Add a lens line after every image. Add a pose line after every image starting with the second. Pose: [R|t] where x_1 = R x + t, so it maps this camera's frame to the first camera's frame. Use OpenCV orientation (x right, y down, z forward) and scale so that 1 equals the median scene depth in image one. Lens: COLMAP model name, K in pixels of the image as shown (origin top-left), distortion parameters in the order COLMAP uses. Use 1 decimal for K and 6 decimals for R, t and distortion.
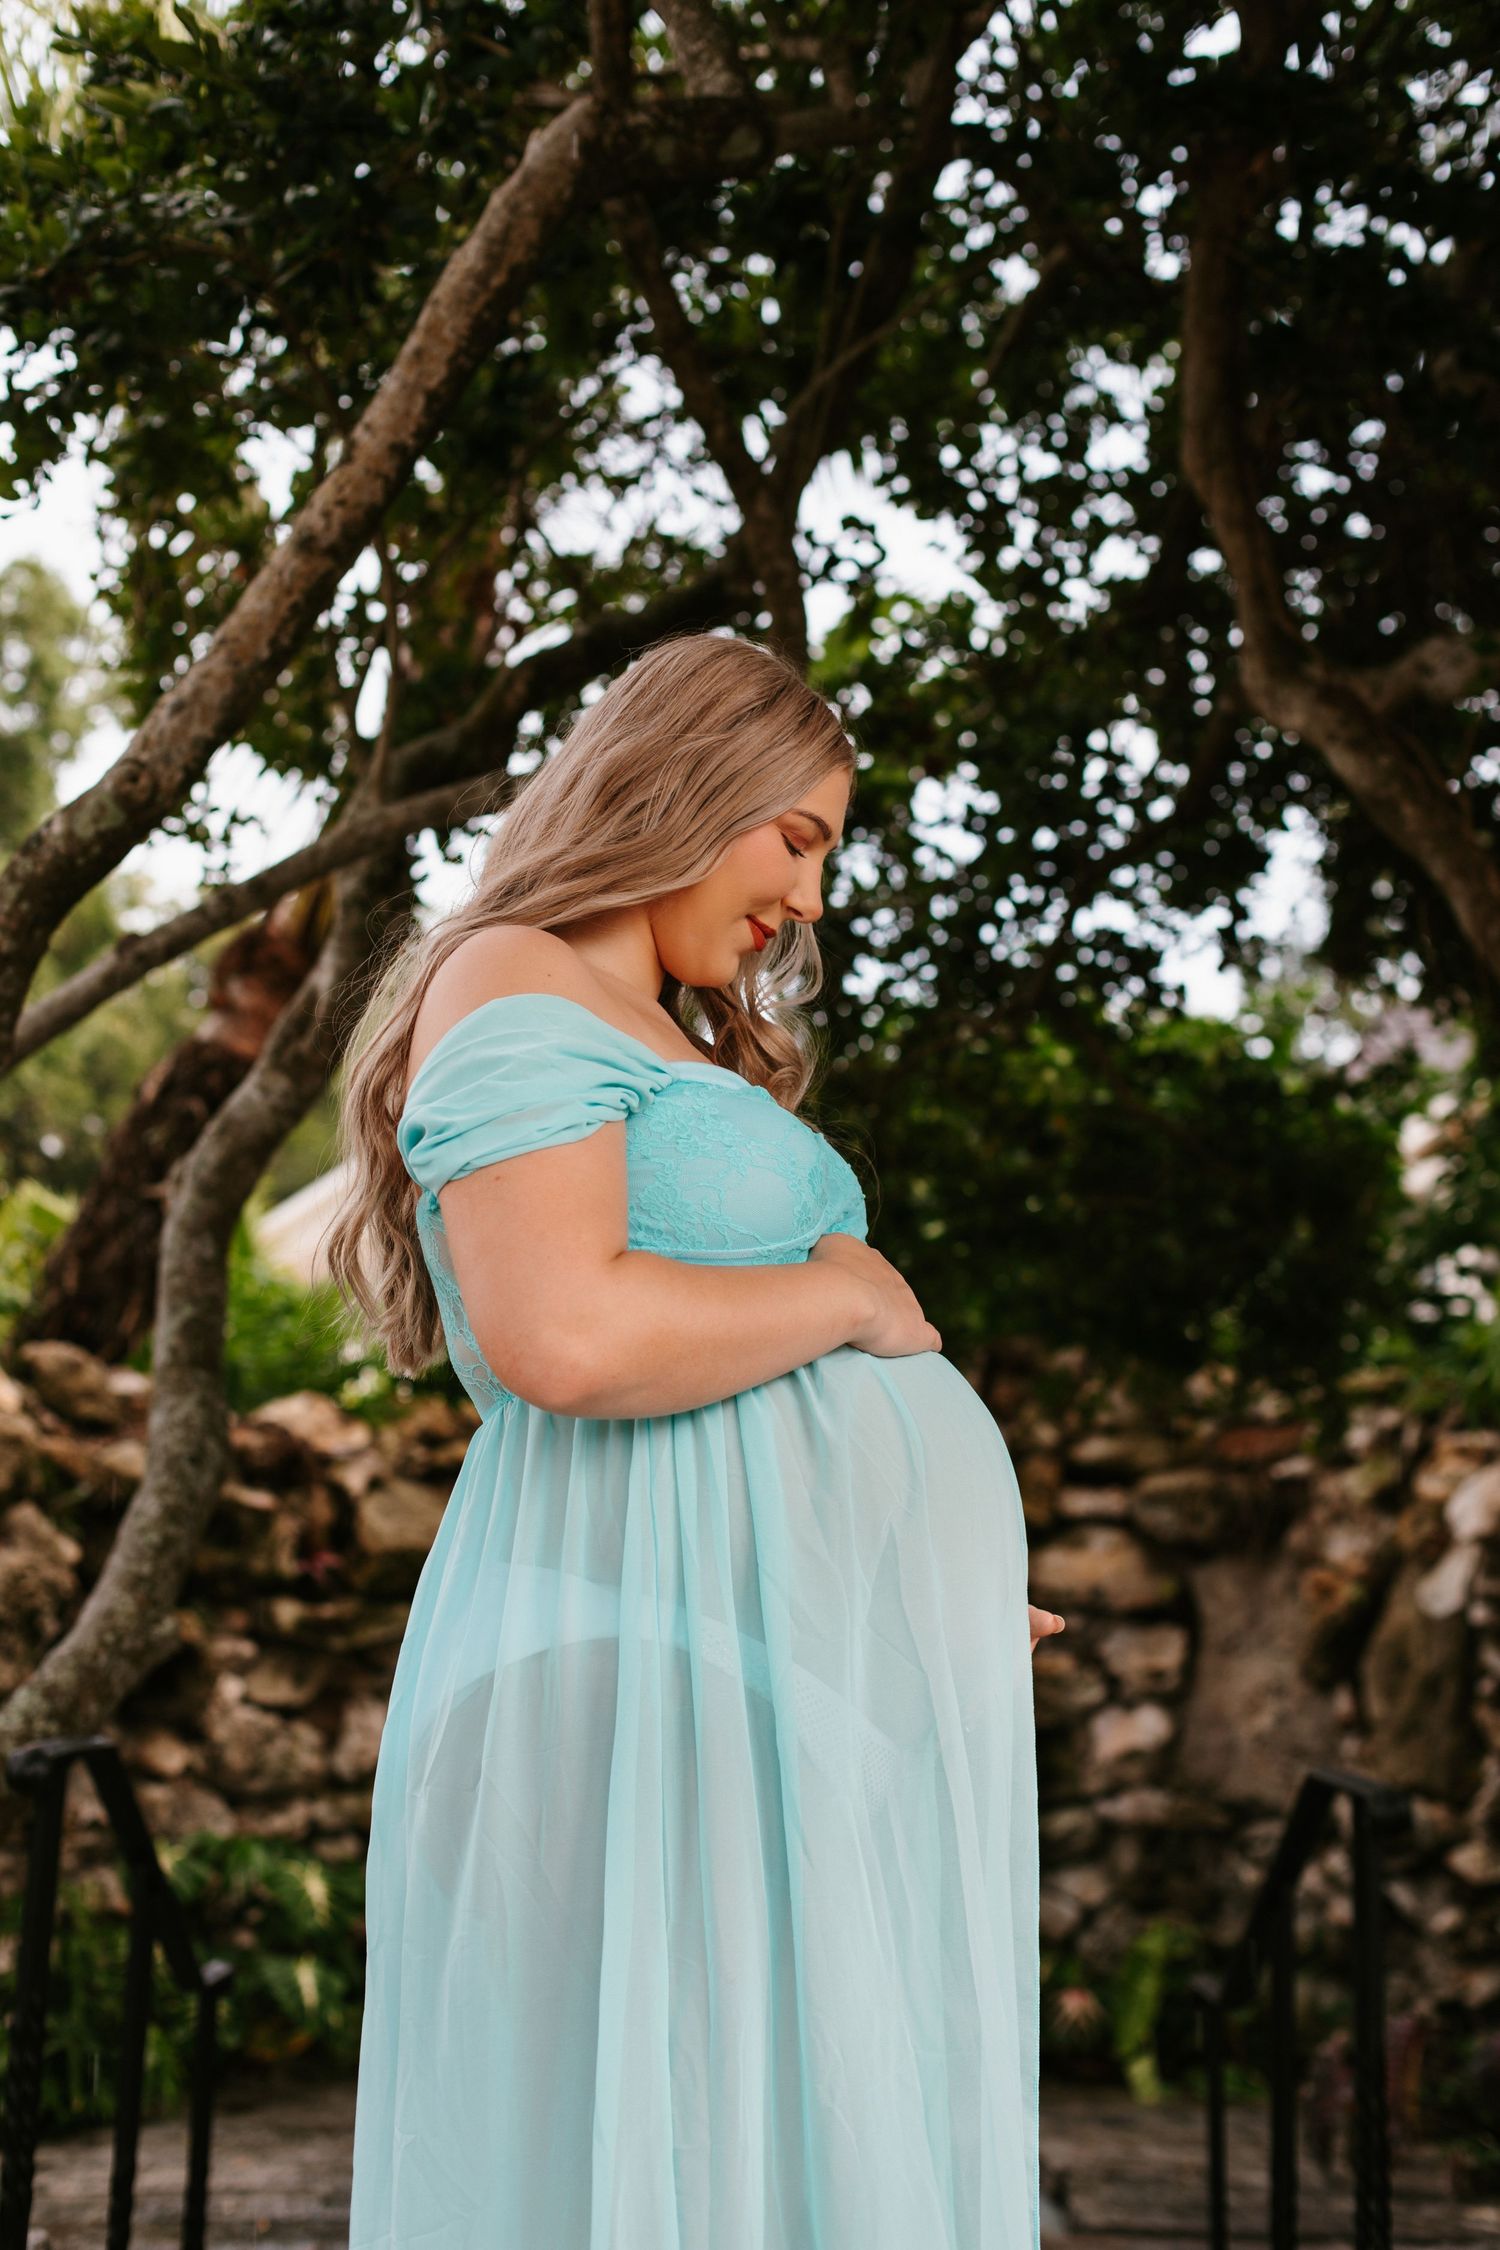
lens RADIAL K [[3321.6, 0, 749.9], [0, 3321.6, 1114.8], [0, 0, 1]] dist [0.011988, 0.000000]
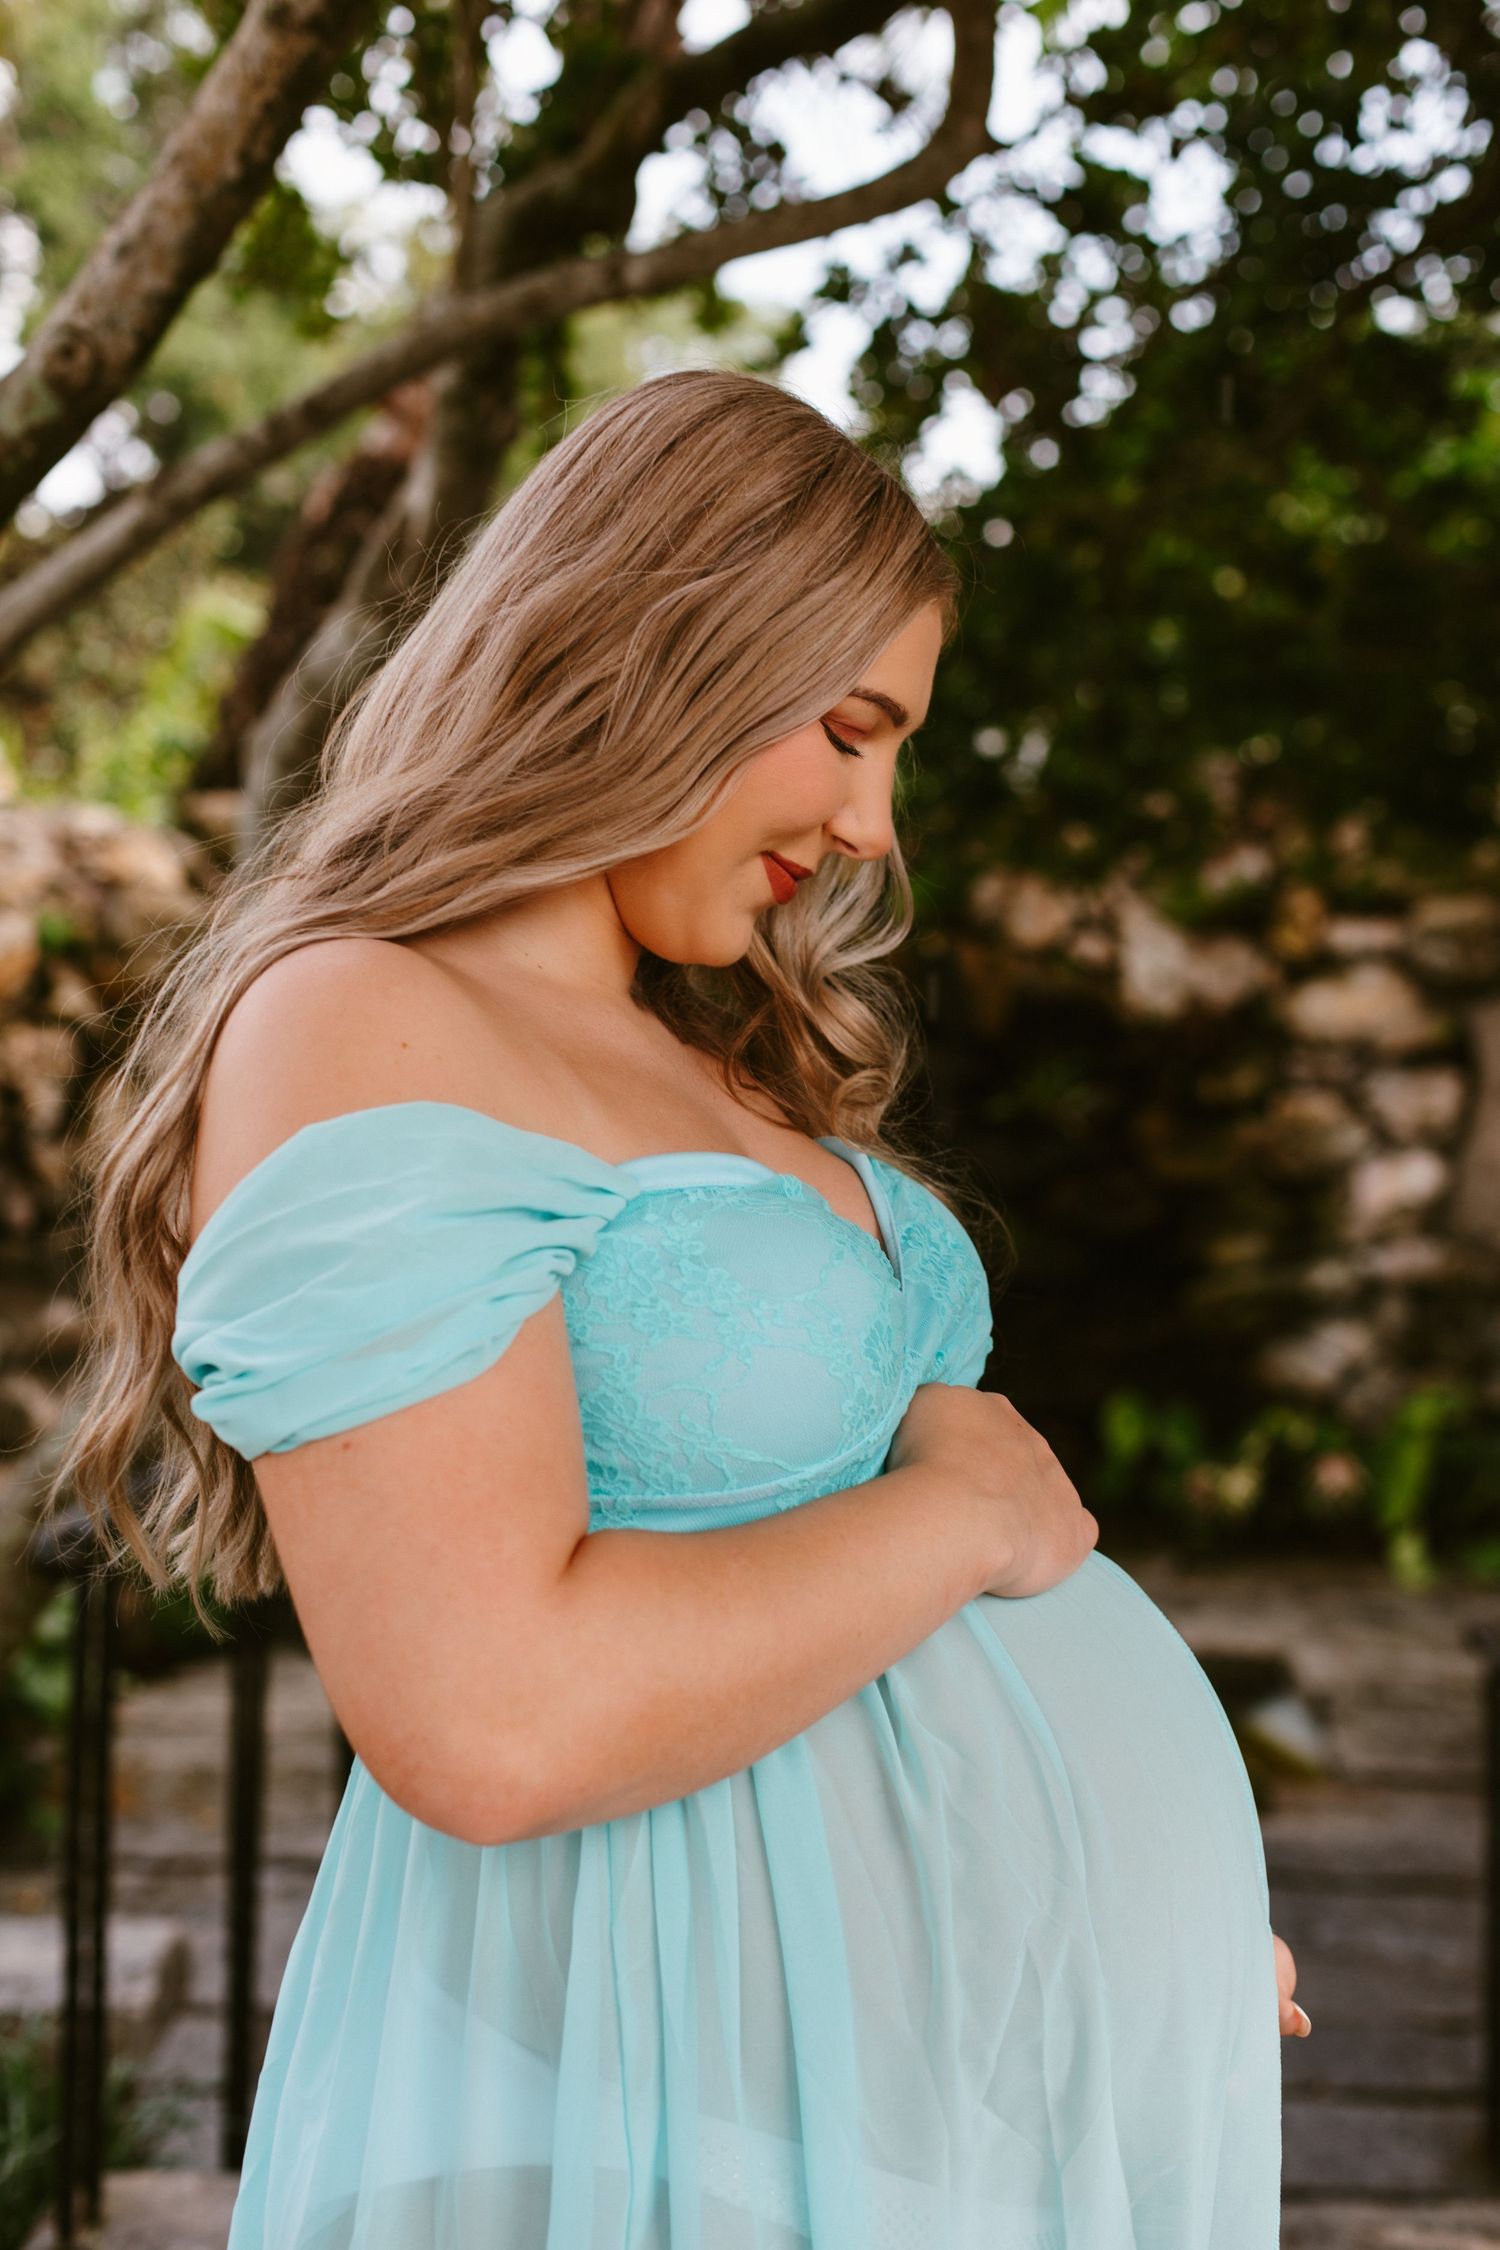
lens RADIAL K [[3321.6, 0, 733.4], [0, 3321.6, 1100.0], [0, 0, 1]] dist [0.011988, 0.000000]
pose [[0.996338, -0.012644, -0.084568, 0.017996], [0.029320, 0.979564, 0.198984, -0.060890], [0.080323, -0.200735, 0.976347, 0.187766]]
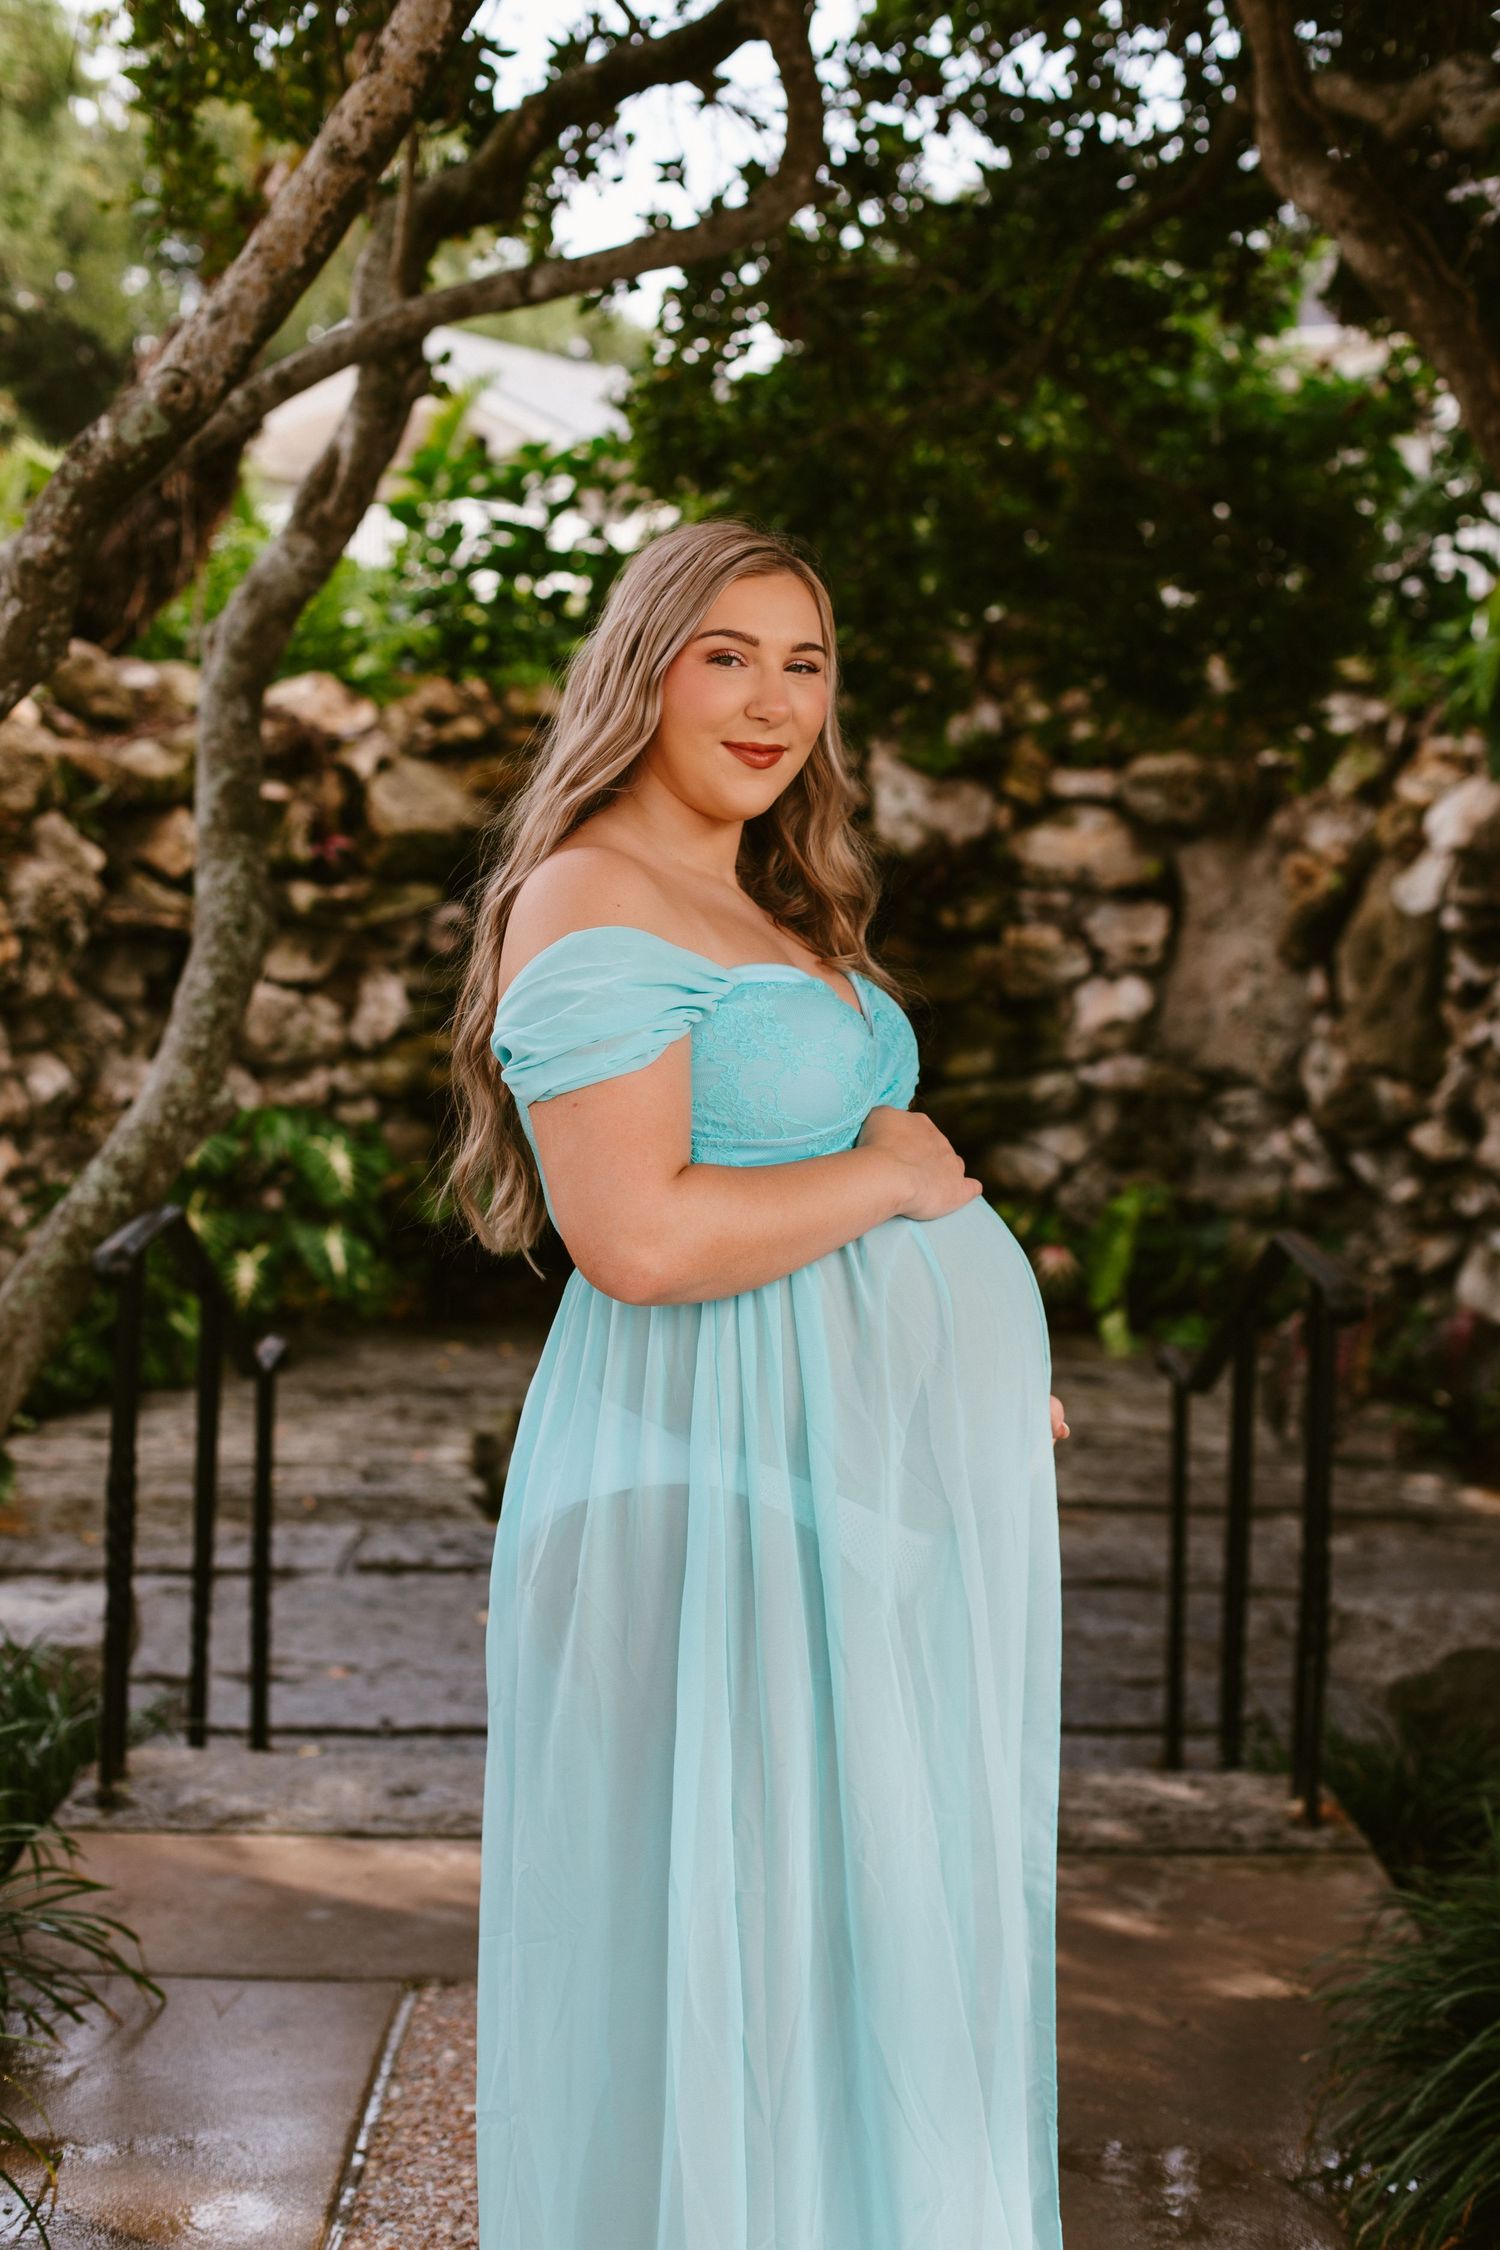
lens RADIAL K [[3321.6, 0, 750.9], [0, 3321.6, 1110.6], [0, 0, 1]] dist [0.011988, 0.000000]
pose [[0.999990, -0.000305, 0.004438, -0.008994], [-0.000844, 0.966514, 0.256611, -0.112115], [-0.004367, -0.256612, 0.966505, -0.041696]]
